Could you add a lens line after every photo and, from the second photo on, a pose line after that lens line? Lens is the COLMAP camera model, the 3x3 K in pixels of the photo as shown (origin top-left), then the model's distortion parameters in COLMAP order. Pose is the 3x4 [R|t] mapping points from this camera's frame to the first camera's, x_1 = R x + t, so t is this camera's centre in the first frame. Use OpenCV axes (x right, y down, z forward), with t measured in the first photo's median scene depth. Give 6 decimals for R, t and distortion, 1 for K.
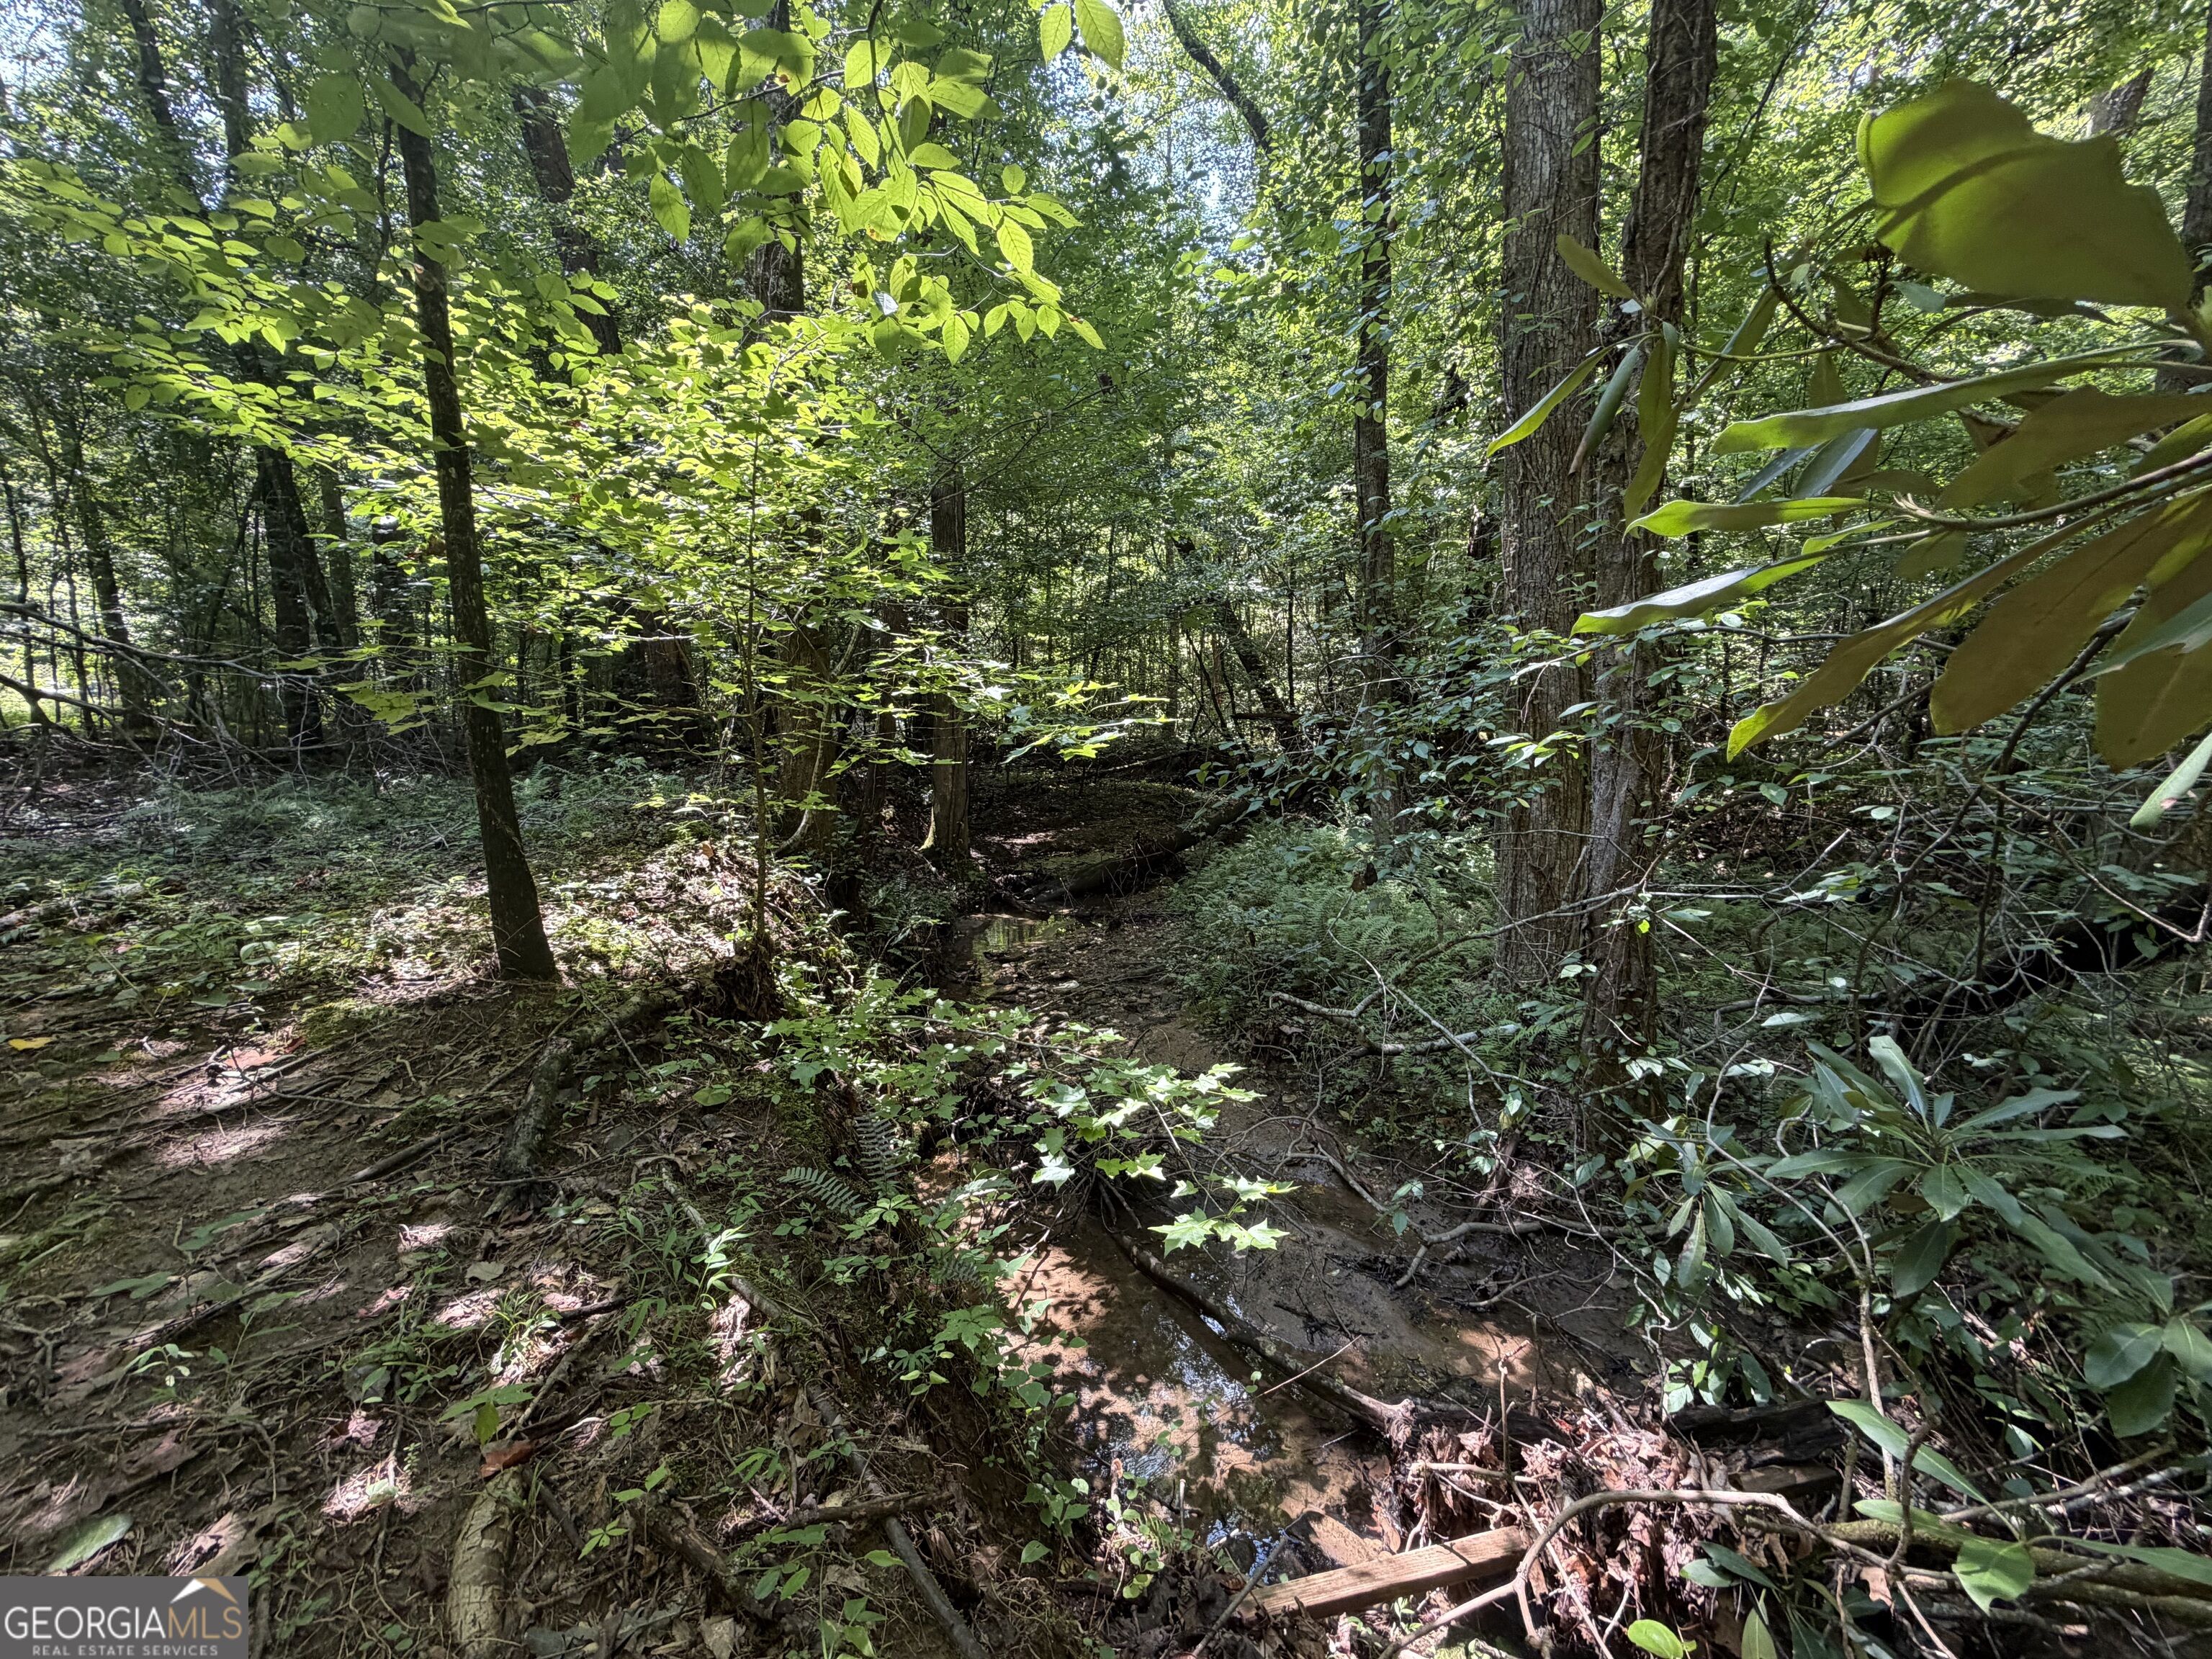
lens RADIAL K [[888.1, 0, 1110.8], [0, 888.1, 822.4], [0, 0, 1]] dist [0.002072, 0.000111]
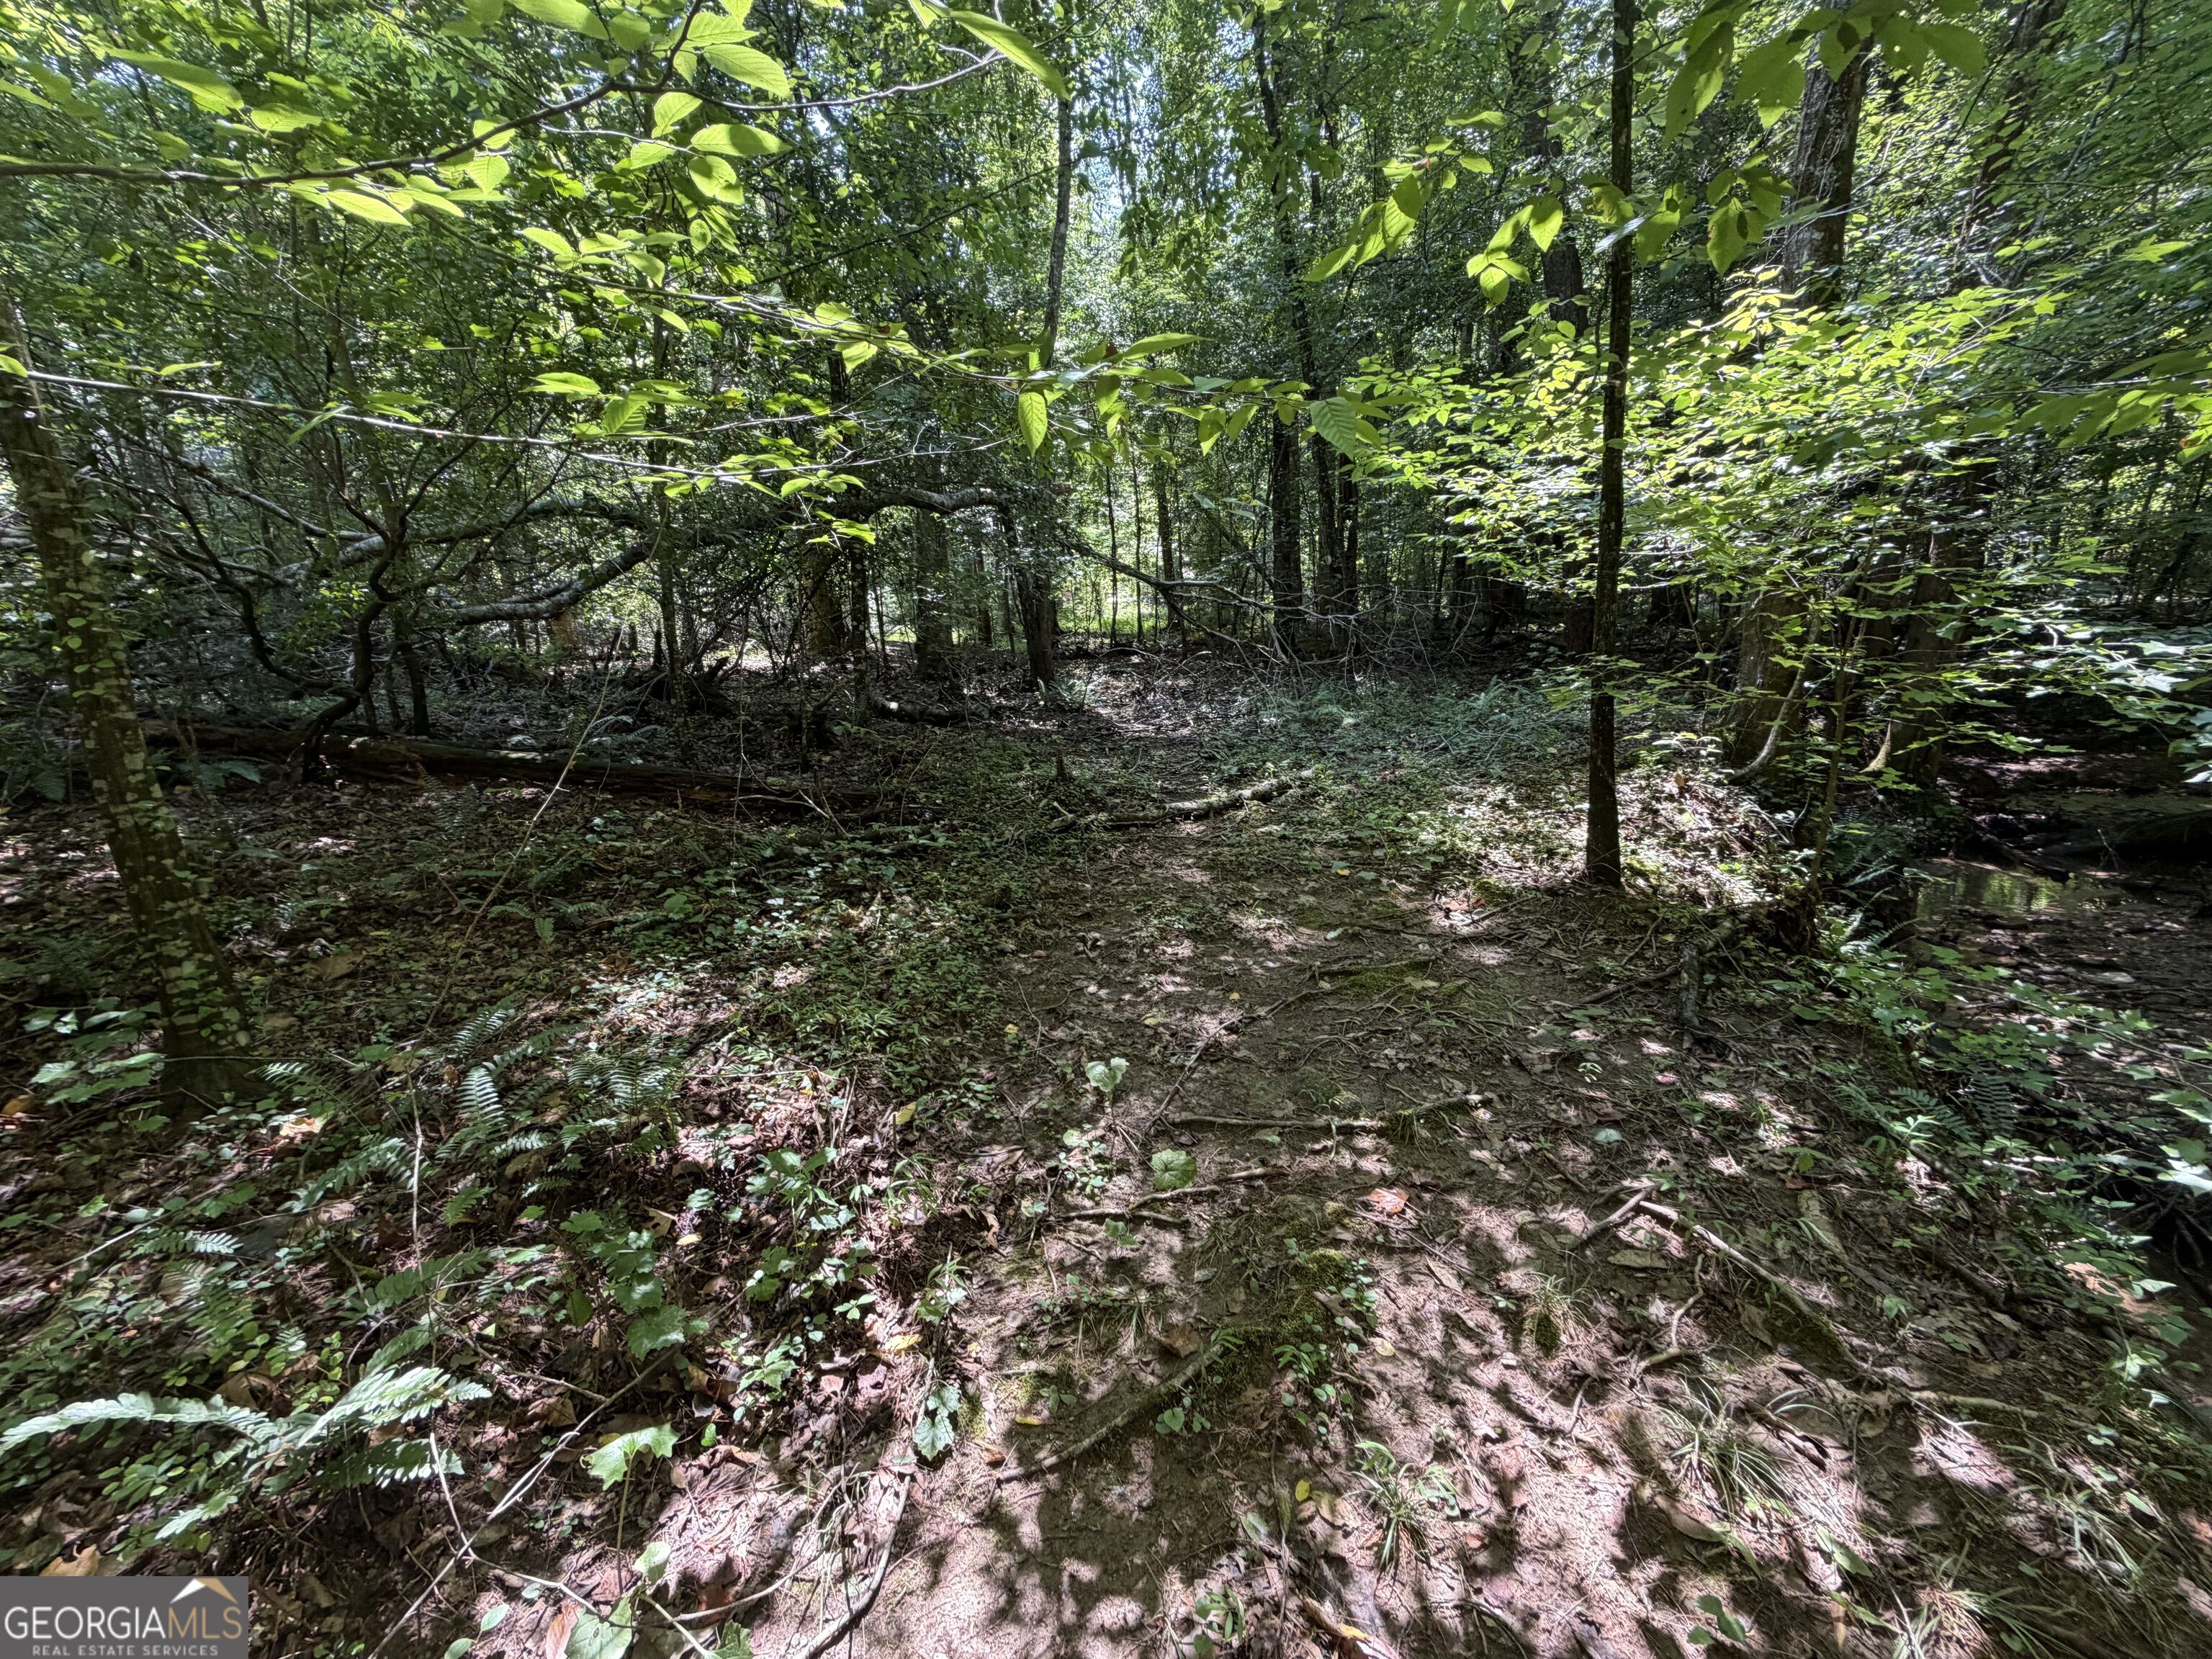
lens RADIAL K [[880.6, 0, 1098.9], [0, 880.6, 826.7], [0, 0, 1]] dist [0.006896, -0.000540]
pose [[0.640389, 0.149912, -0.753278, -0.078363], [-0.038847, 0.985833, 0.163169, -0.070122], [0.767068, -0.075229, 0.637140, -0.313753]]
